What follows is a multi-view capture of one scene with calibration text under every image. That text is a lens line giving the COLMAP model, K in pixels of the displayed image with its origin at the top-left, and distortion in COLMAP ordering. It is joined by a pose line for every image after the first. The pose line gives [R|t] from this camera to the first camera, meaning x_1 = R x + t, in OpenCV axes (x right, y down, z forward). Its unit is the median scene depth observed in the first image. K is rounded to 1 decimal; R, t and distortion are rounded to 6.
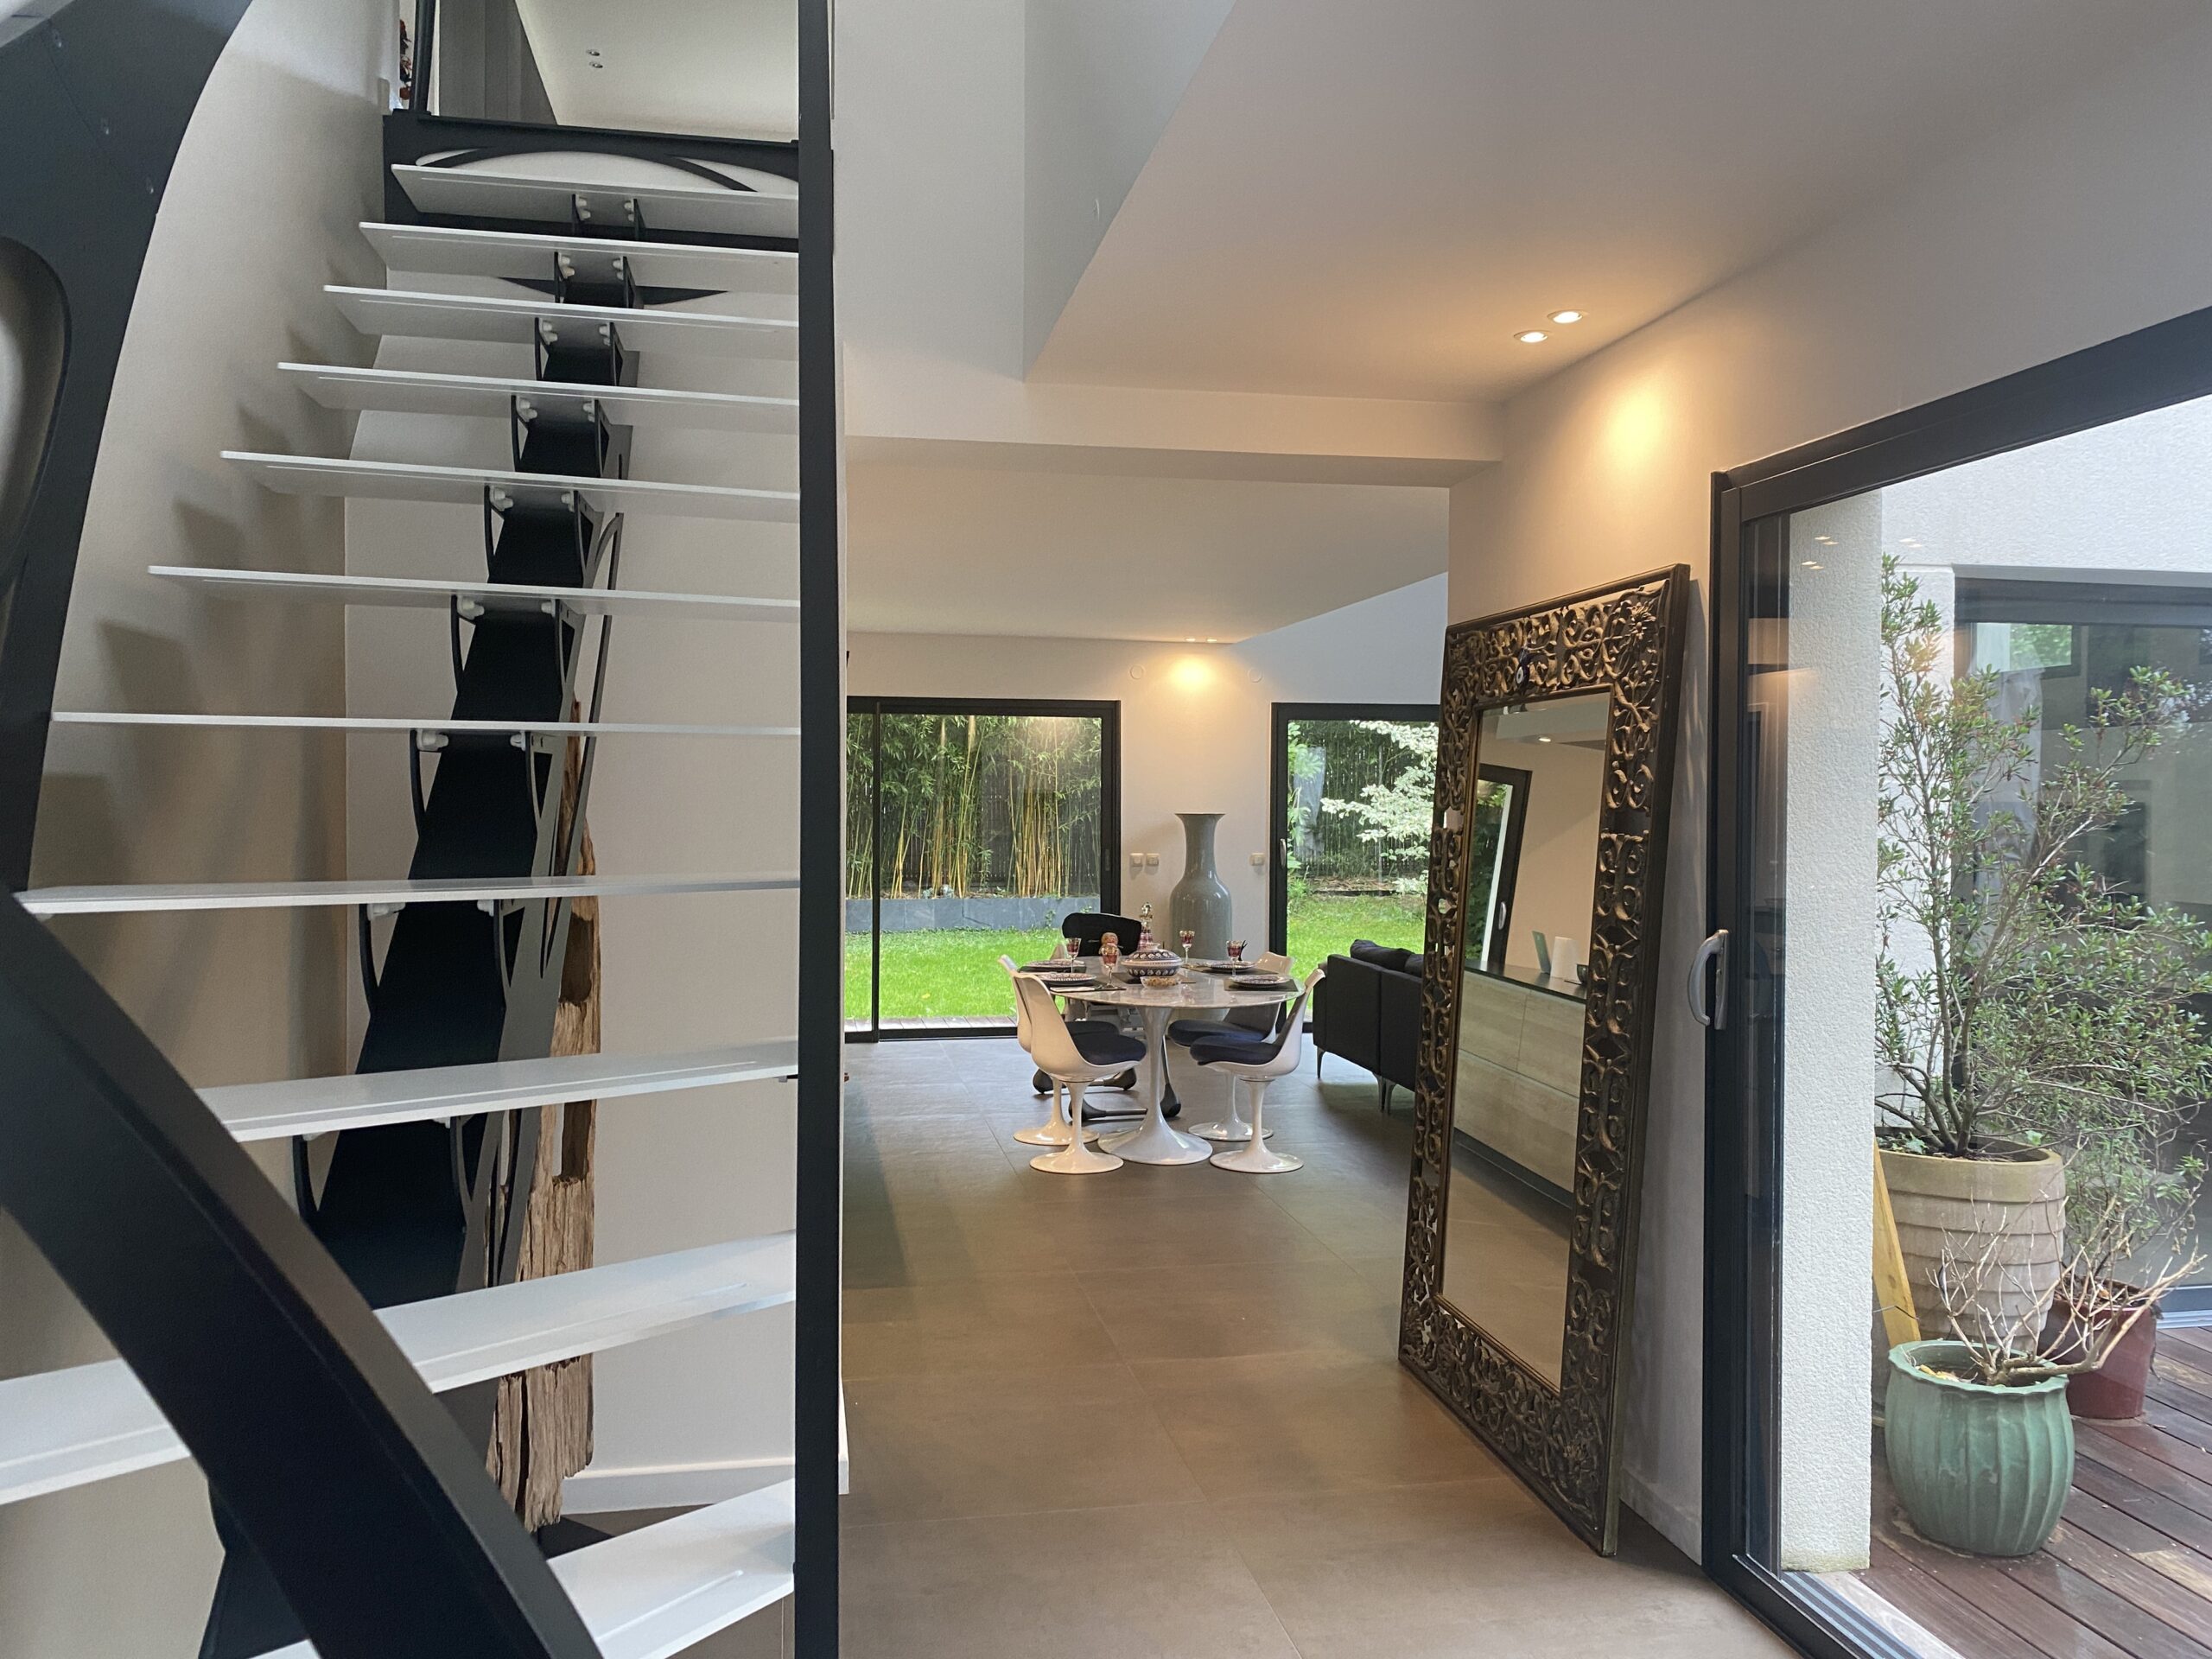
lens RADIAL K [[1666.0, 0, 1106.0], [0, 1666.0, 829.5], [0, 0, 1]] dist [-0.004509, -0.005706]
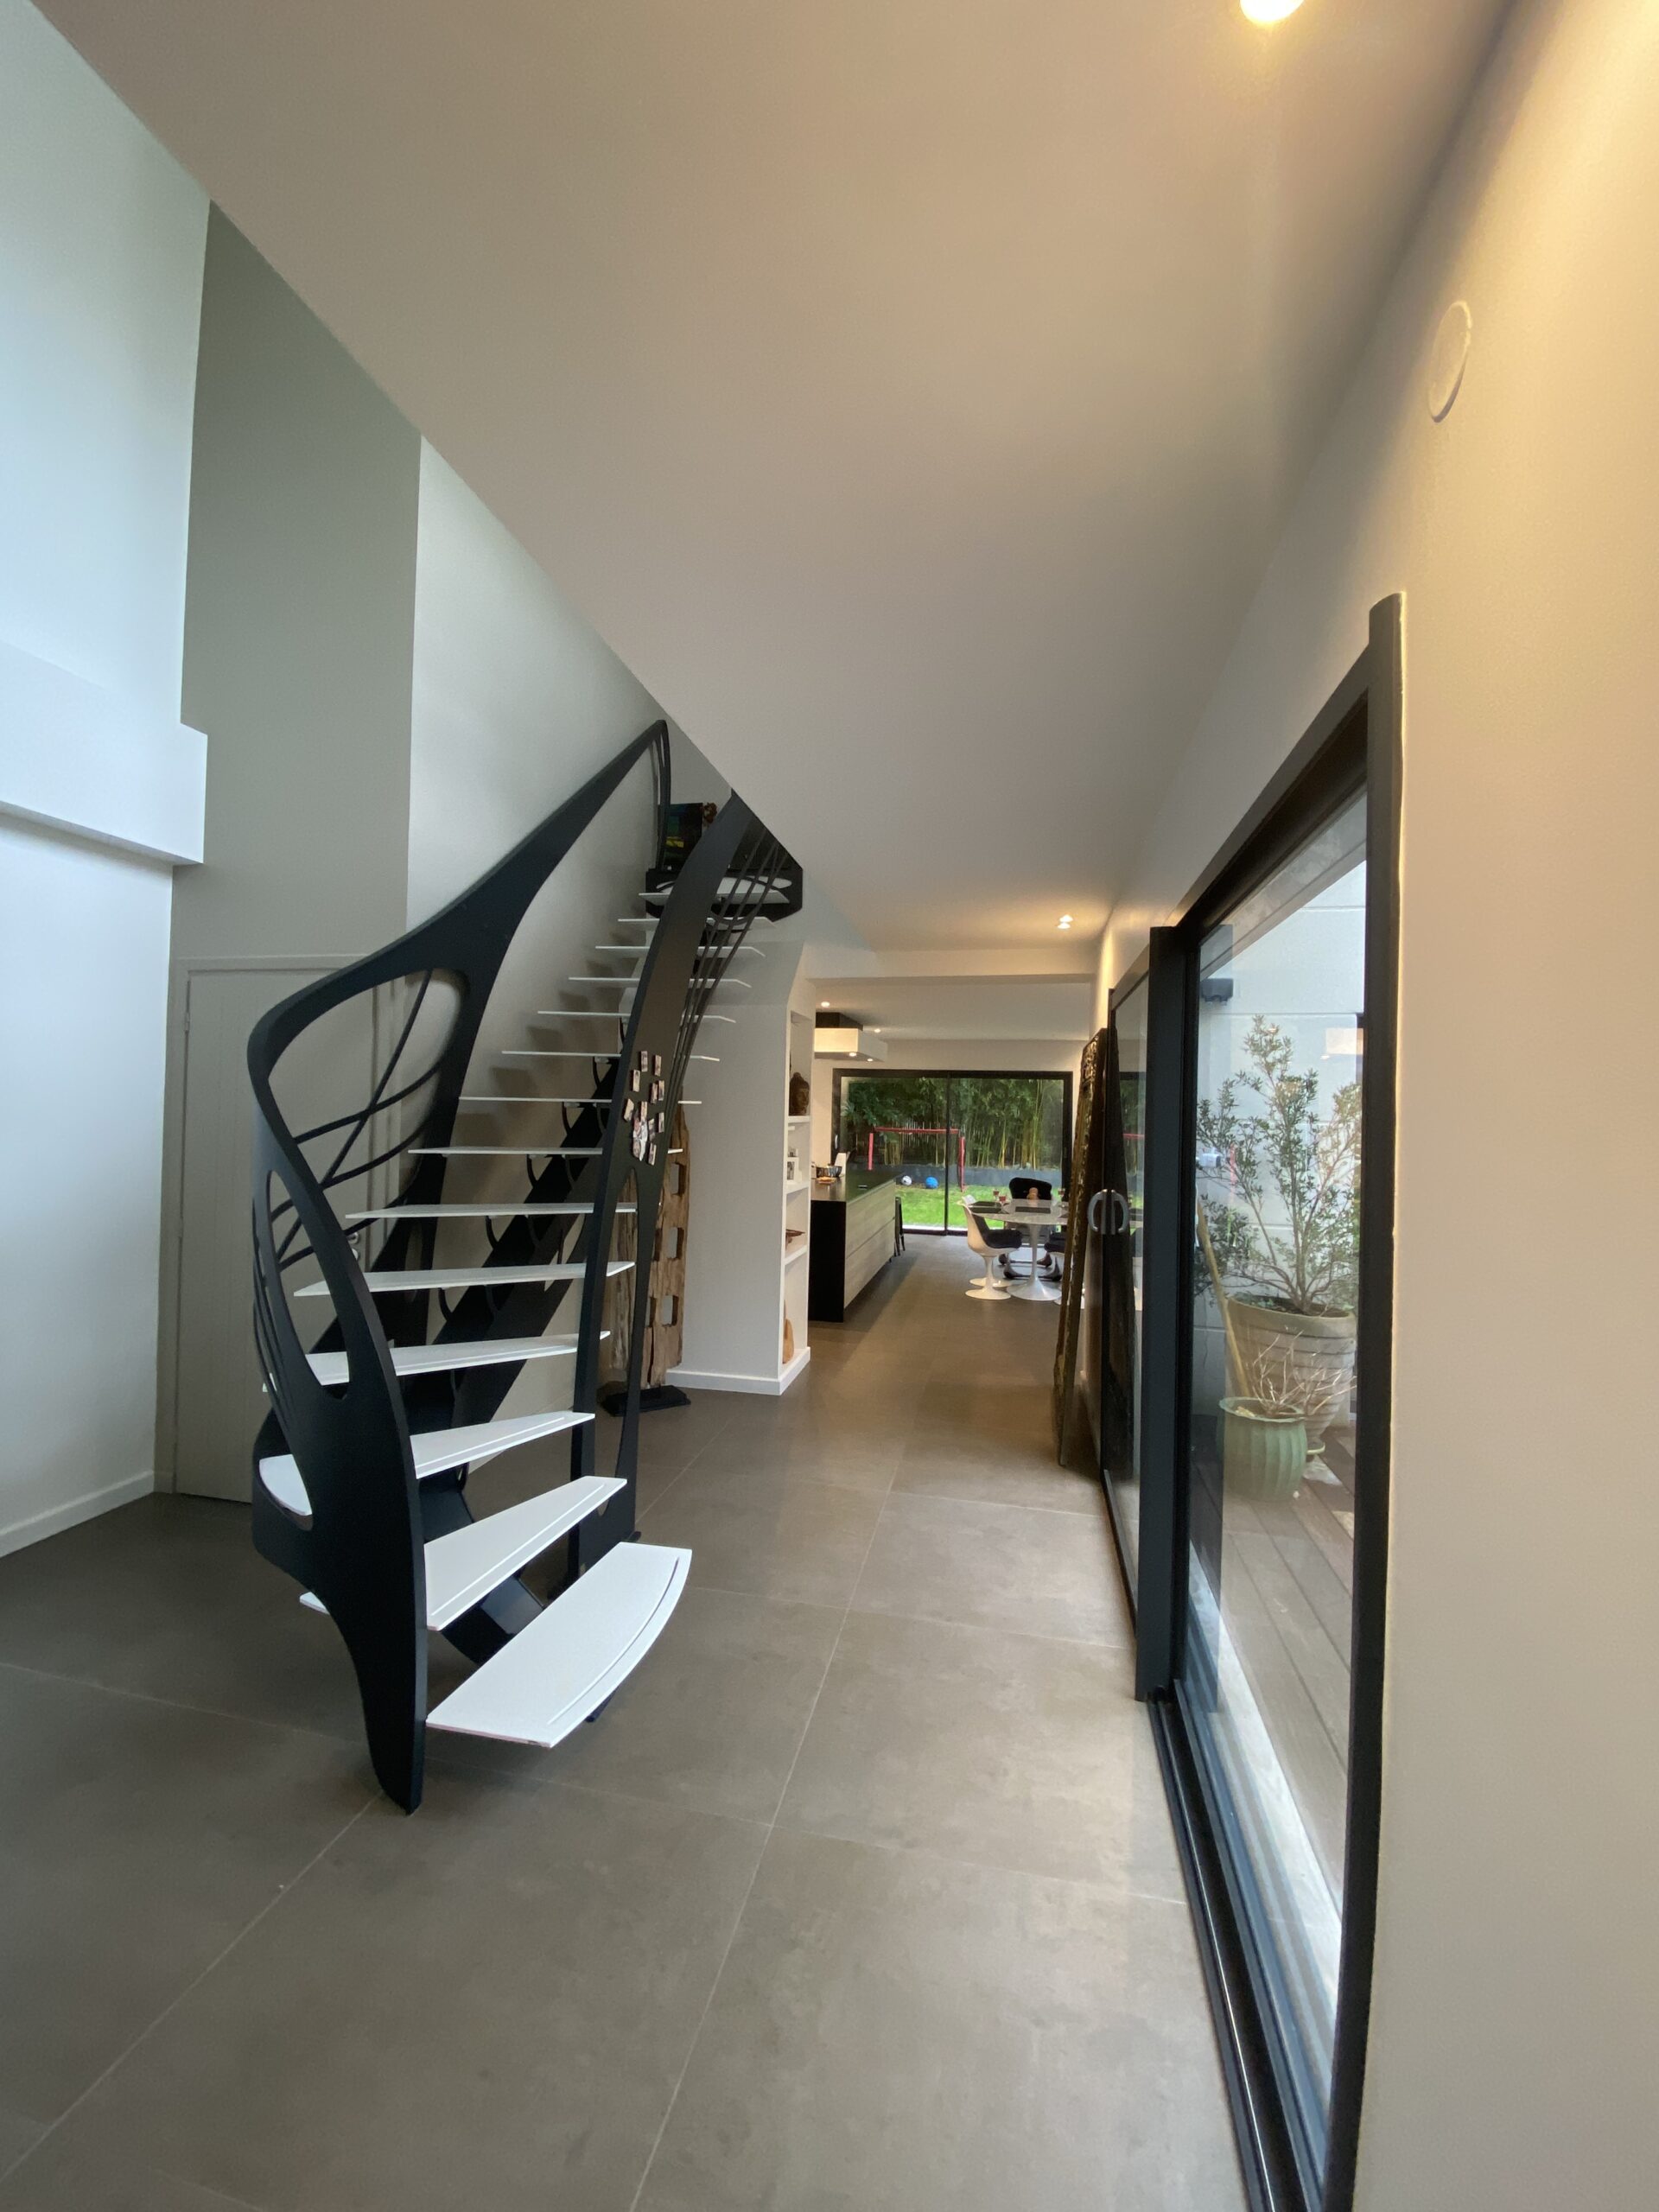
lens RADIAL K [[898.7, 0, 829.5], [0, 898.7, 1106.0], [0, 0, 1]] dist [0.029583, 0.000017]
pose [[0.919062, 0.014259, -0.393855, 0.420031], [-0.025246, 0.999423, -0.022729, -0.013234], [0.393304, 0.030833, 0.918891, -0.231501]]
